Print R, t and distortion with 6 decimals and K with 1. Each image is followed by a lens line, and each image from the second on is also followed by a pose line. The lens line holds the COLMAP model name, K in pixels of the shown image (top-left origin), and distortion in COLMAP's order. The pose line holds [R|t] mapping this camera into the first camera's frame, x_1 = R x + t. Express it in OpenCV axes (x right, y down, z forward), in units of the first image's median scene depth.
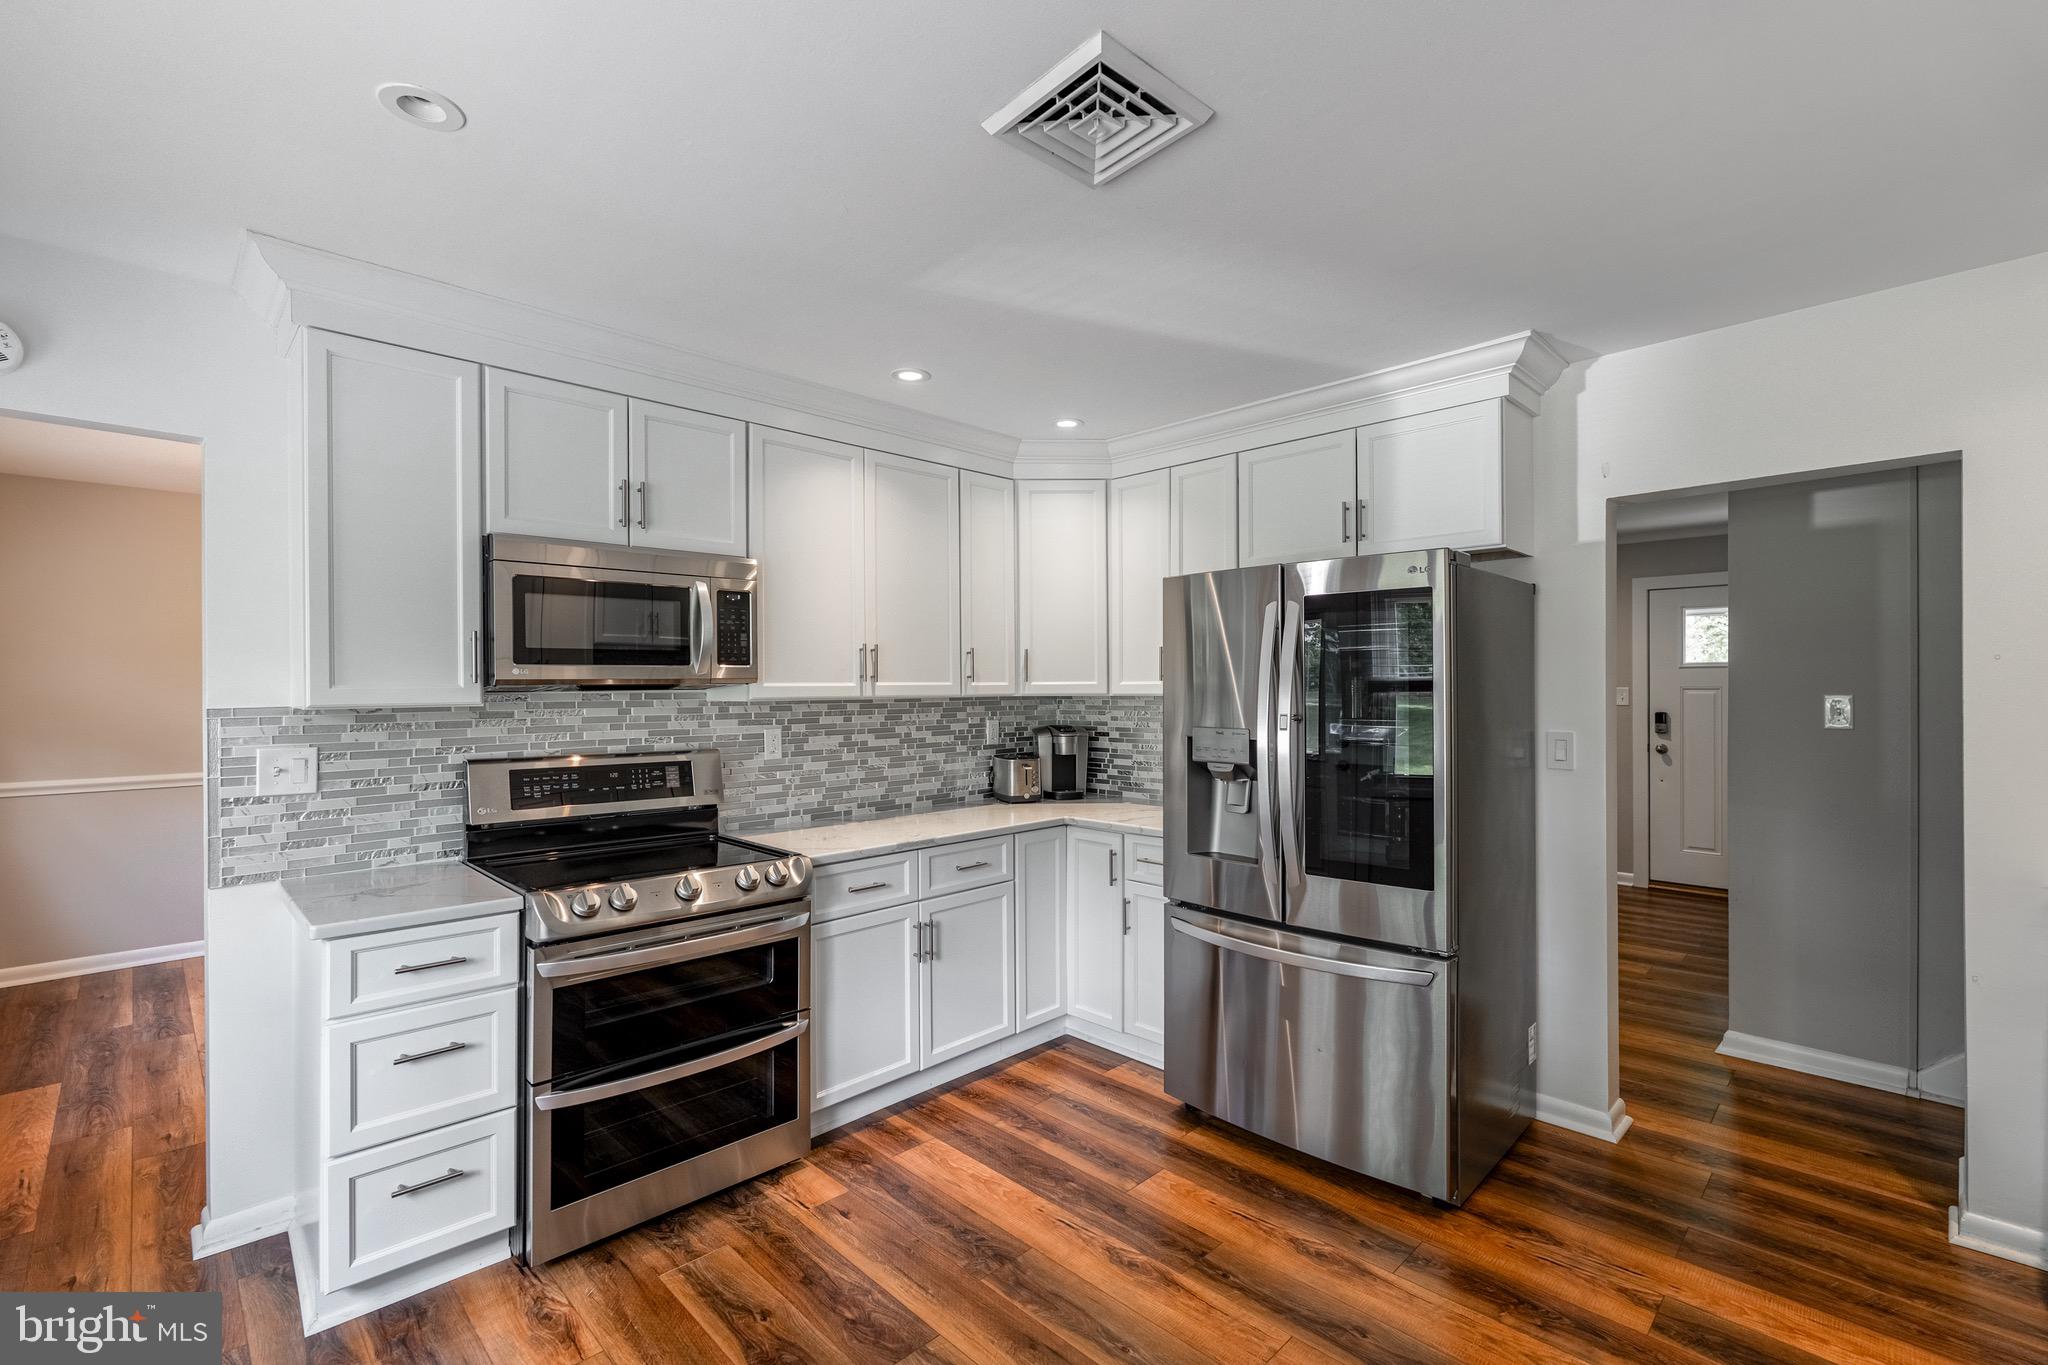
lens RADIAL K [[903.2, 0, 1015.3], [0, 903.2, 686.9], [0, 0, 1]] dist [-0.008803, 0.001712]
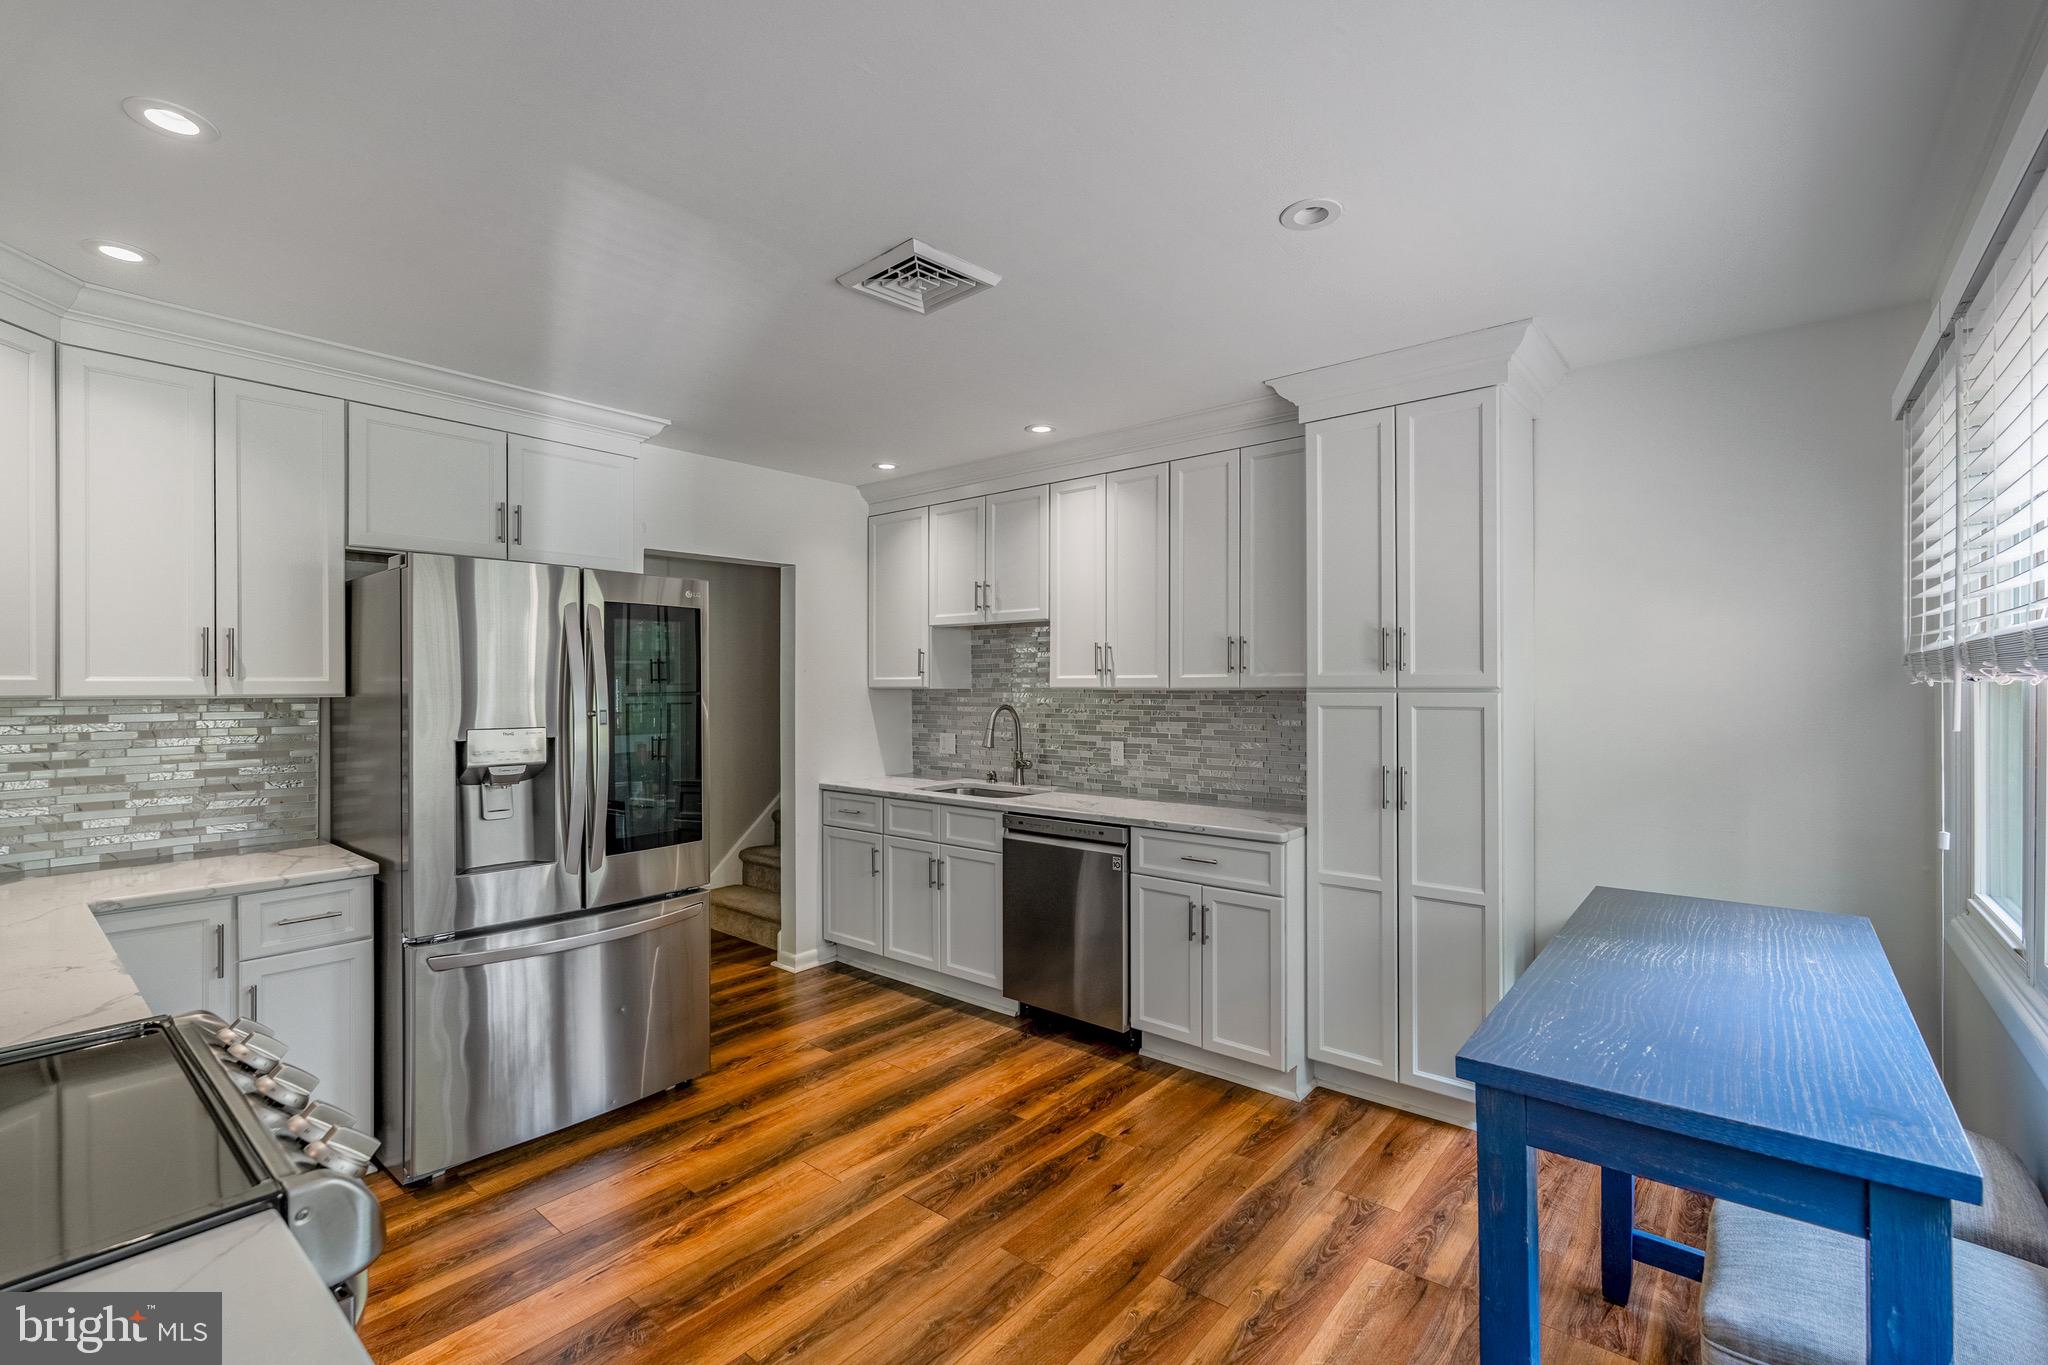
lens RADIAL K [[903.2, 0, 1033.3], [0, 903.2, 684.0], [0, 0, 1]] dist [-0.008803, 0.001712]
pose [[-0.117706, 0.006020, 0.993030, -0.714395], [0.002852, 0.999980, -0.005724, 0.005981], [-0.993044, 0.002159, -0.117720, 0.531852]]
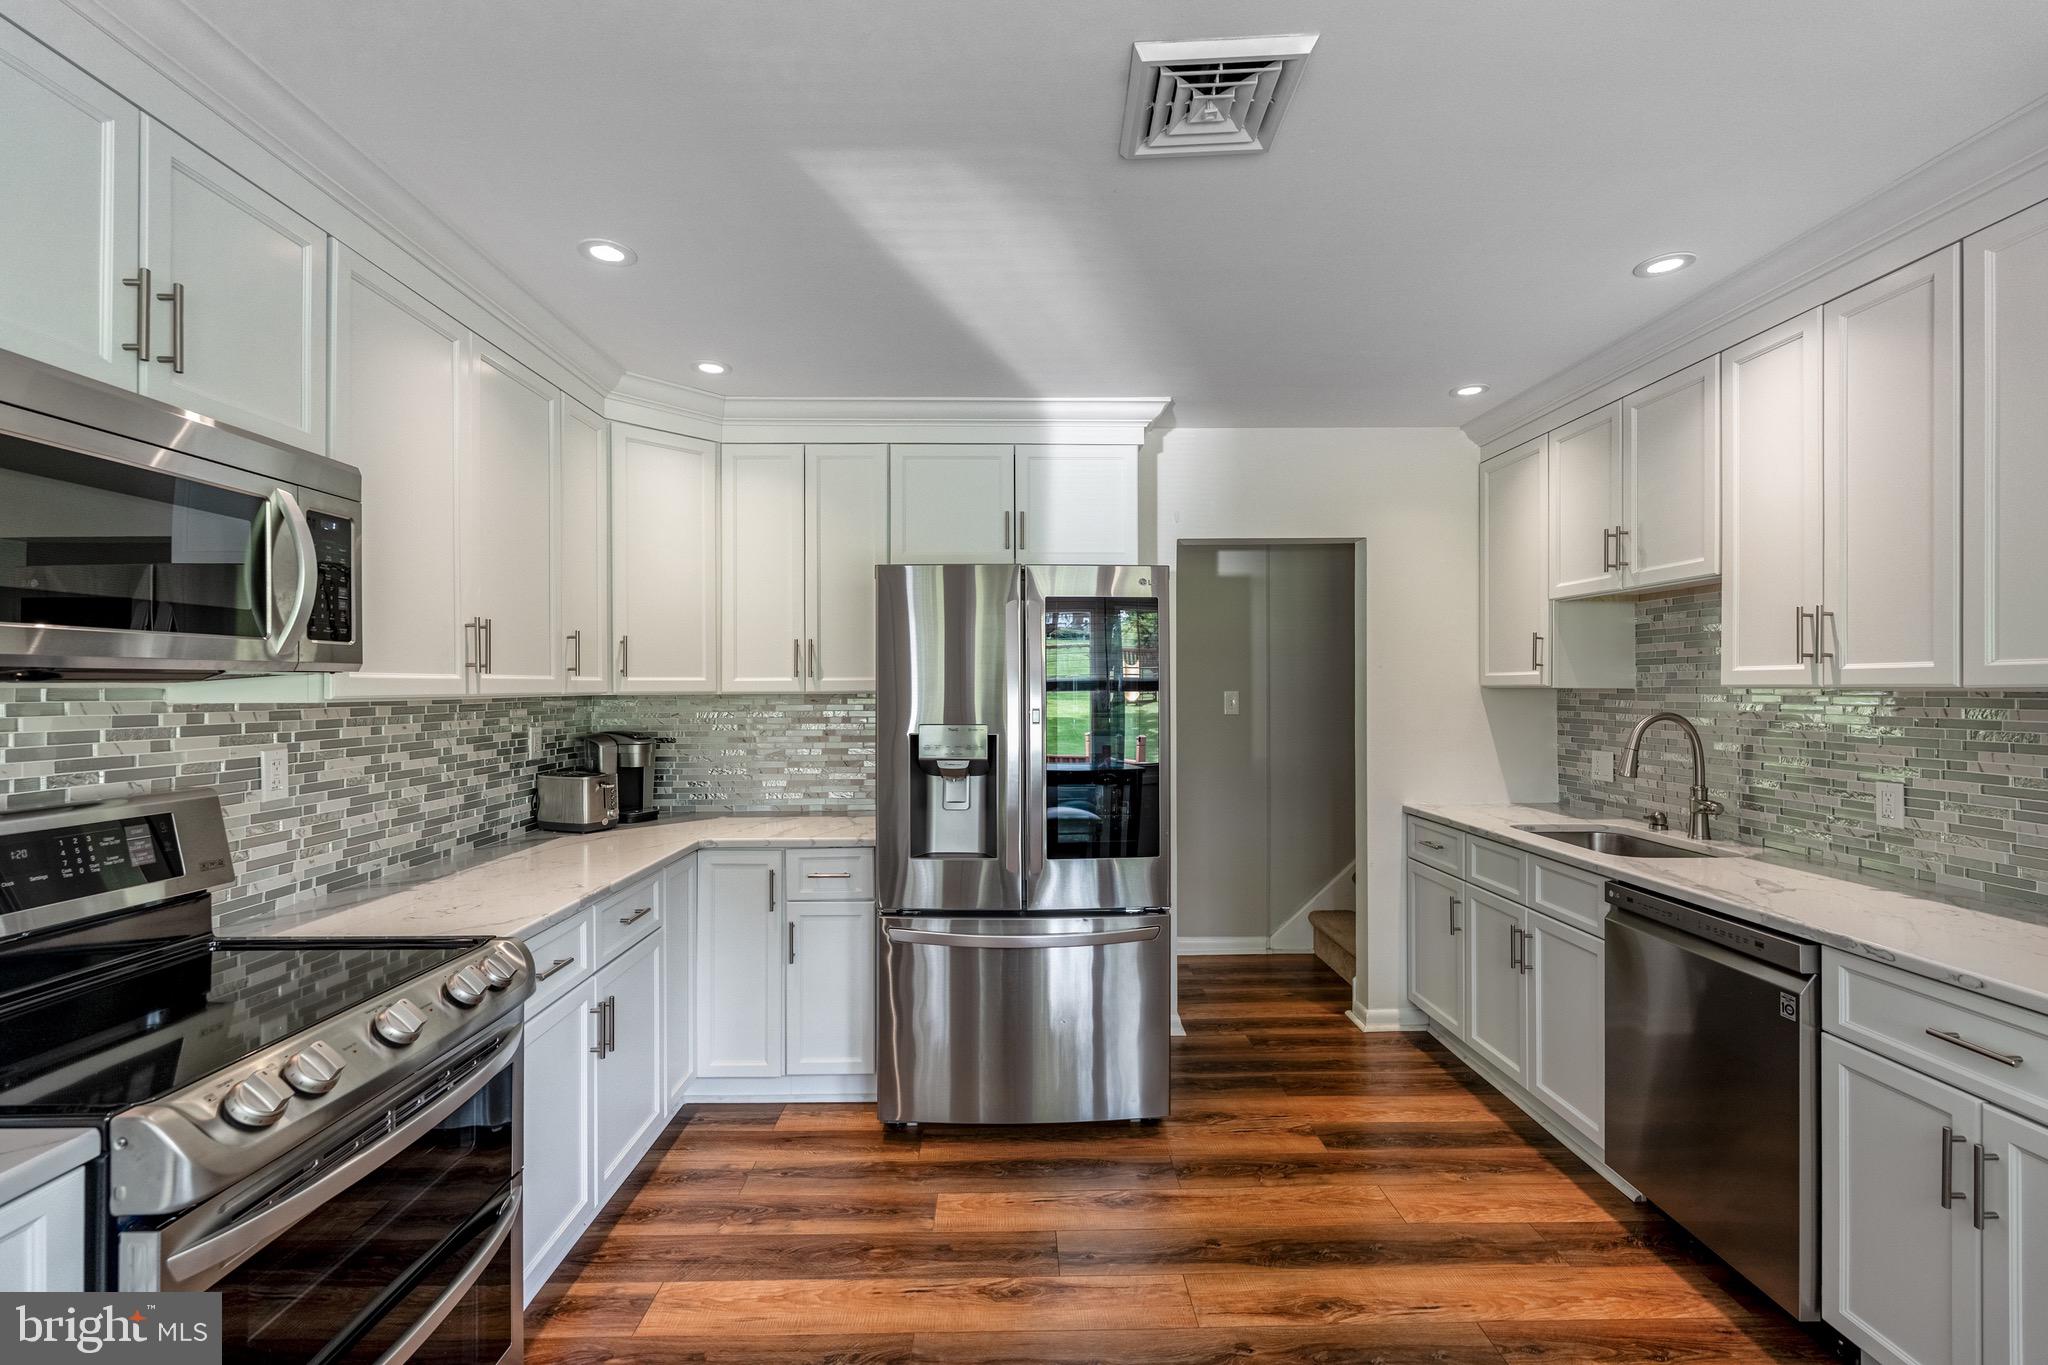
lens RADIAL K [[903.2, 0, 1020.8], [0, 903.2, 684.6], [0, 0, 1]] dist [-0.008803, 0.001712]
pose [[0.682771, 0.004768, 0.730617, -0.412204], [-0.000368, 0.999981, -0.006182, 0.007702], [-0.730632, 0.003952, 0.682760, 0.257469]]
